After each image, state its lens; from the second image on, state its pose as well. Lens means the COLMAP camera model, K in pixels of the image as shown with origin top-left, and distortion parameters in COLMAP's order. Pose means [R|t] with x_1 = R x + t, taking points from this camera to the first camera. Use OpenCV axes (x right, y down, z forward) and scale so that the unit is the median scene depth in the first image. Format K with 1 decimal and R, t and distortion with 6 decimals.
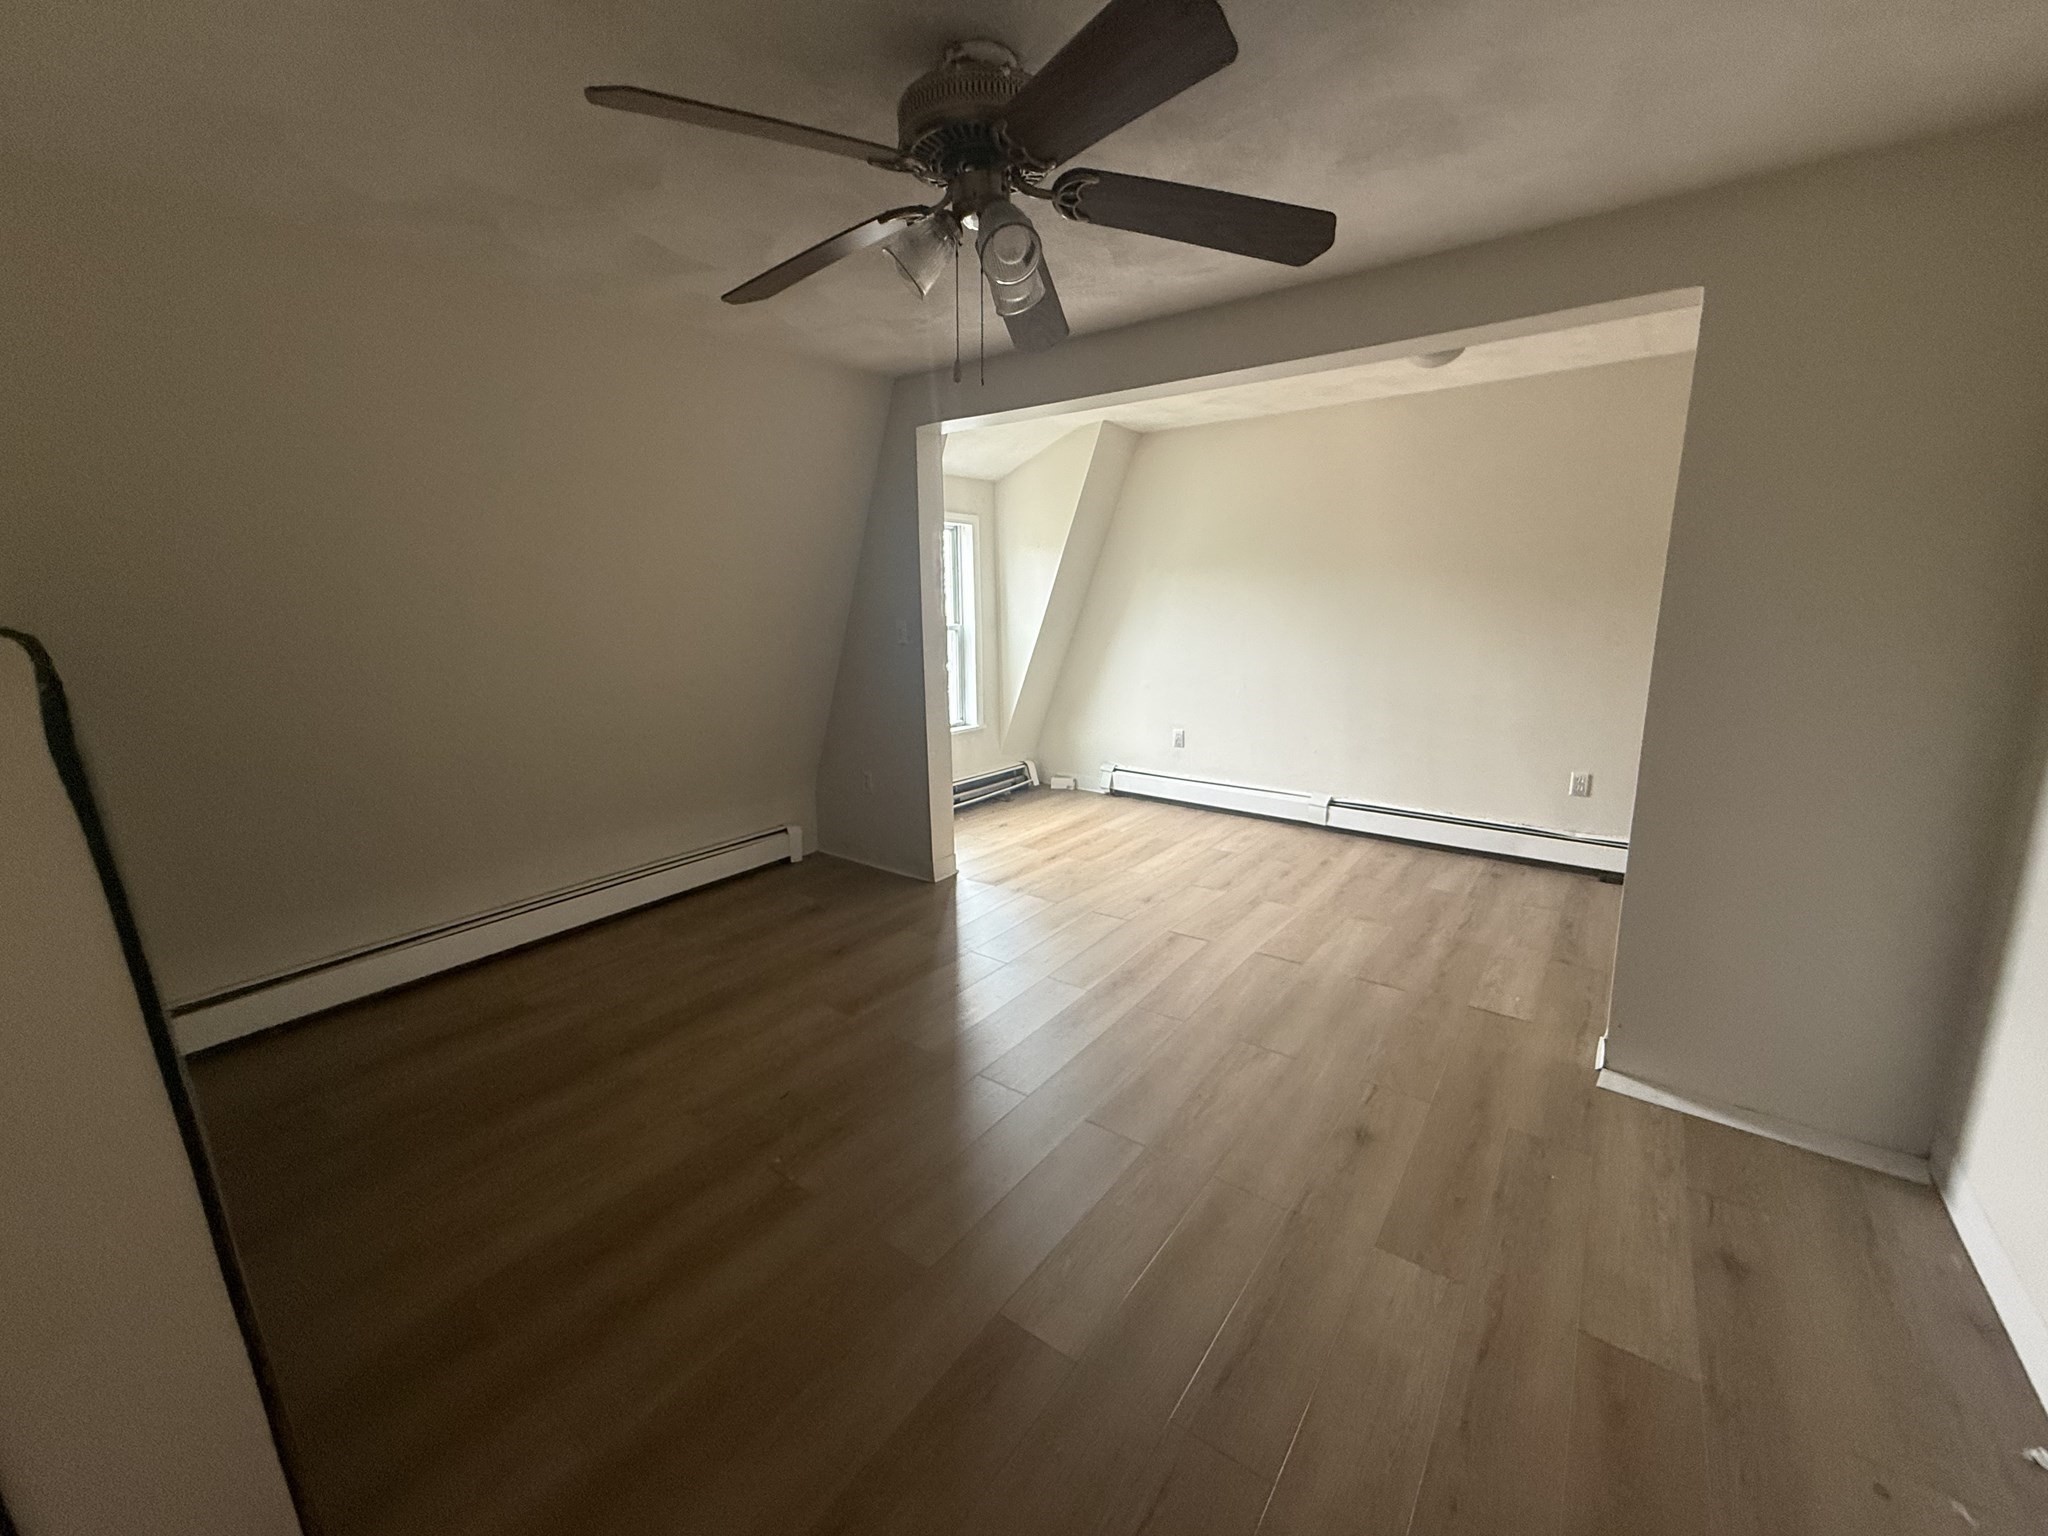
lens RADIAL K [[810.3, 0, 1024.1], [0, 810.3, 760.6], [0, 0, 1]] dist [-0.001837, 0.000233]
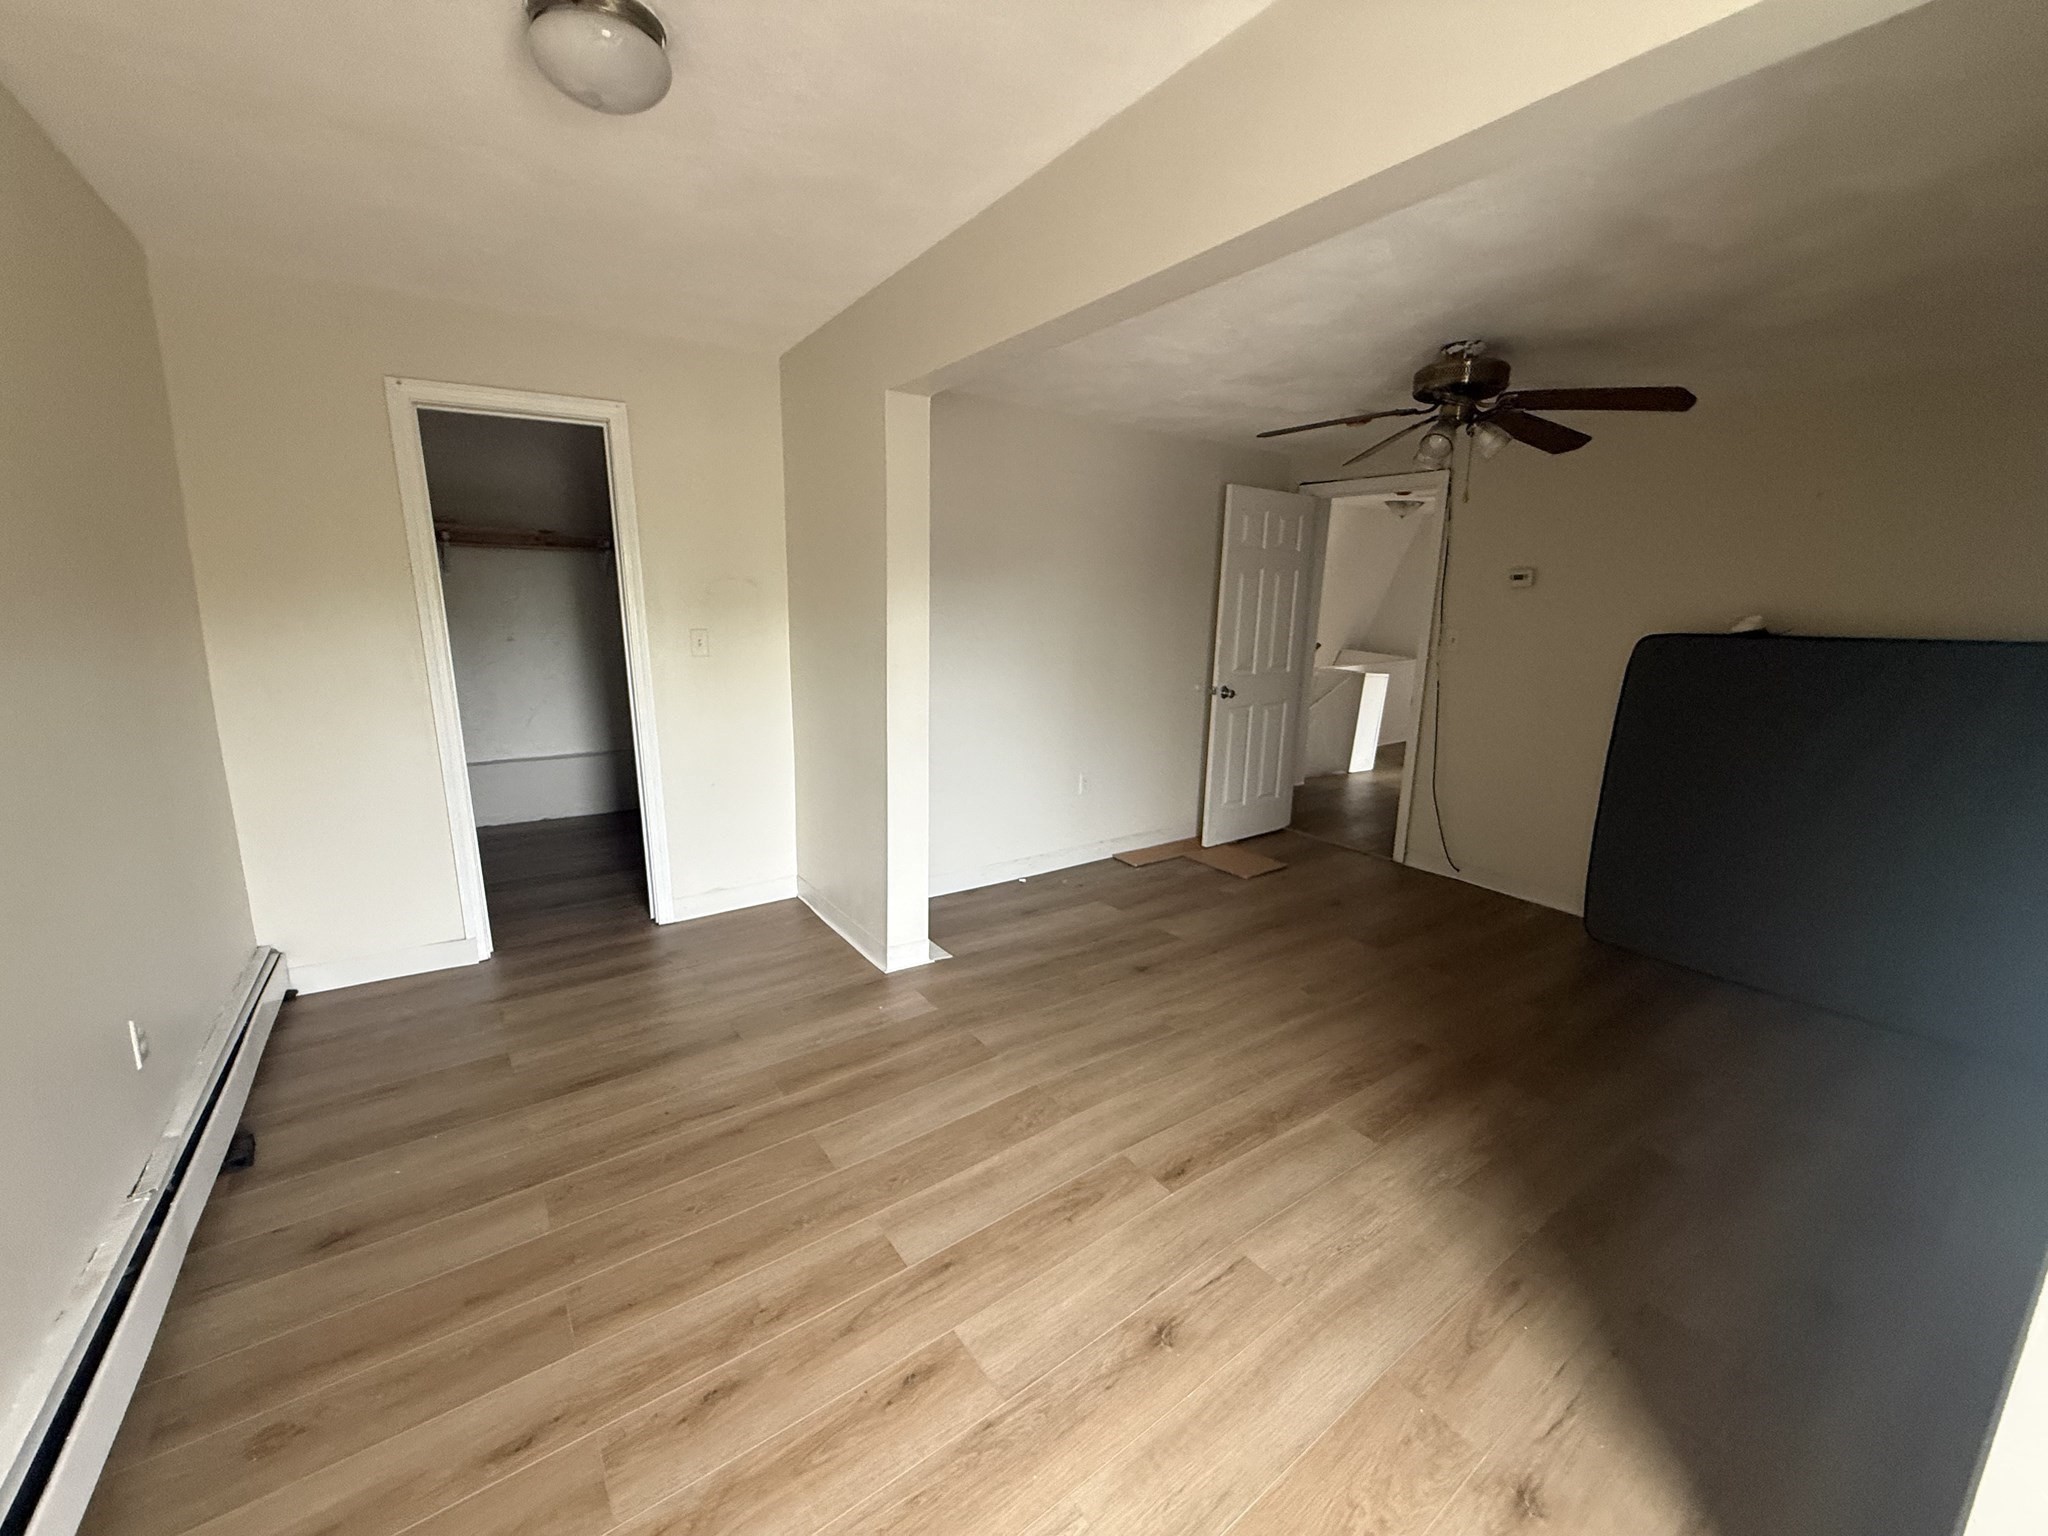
lens RADIAL K [[810.3, 0, 1024.1], [0, 810.3, 760.6], [0, 0, 1]] dist [-0.001837, 0.000233]
pose [[-0.954131, -0.057917, 0.293733, 0.136690], [0.055066, 0.930423, 0.362326, -0.314151], [-0.294281, 0.361881, -0.884557, 1.533649]]
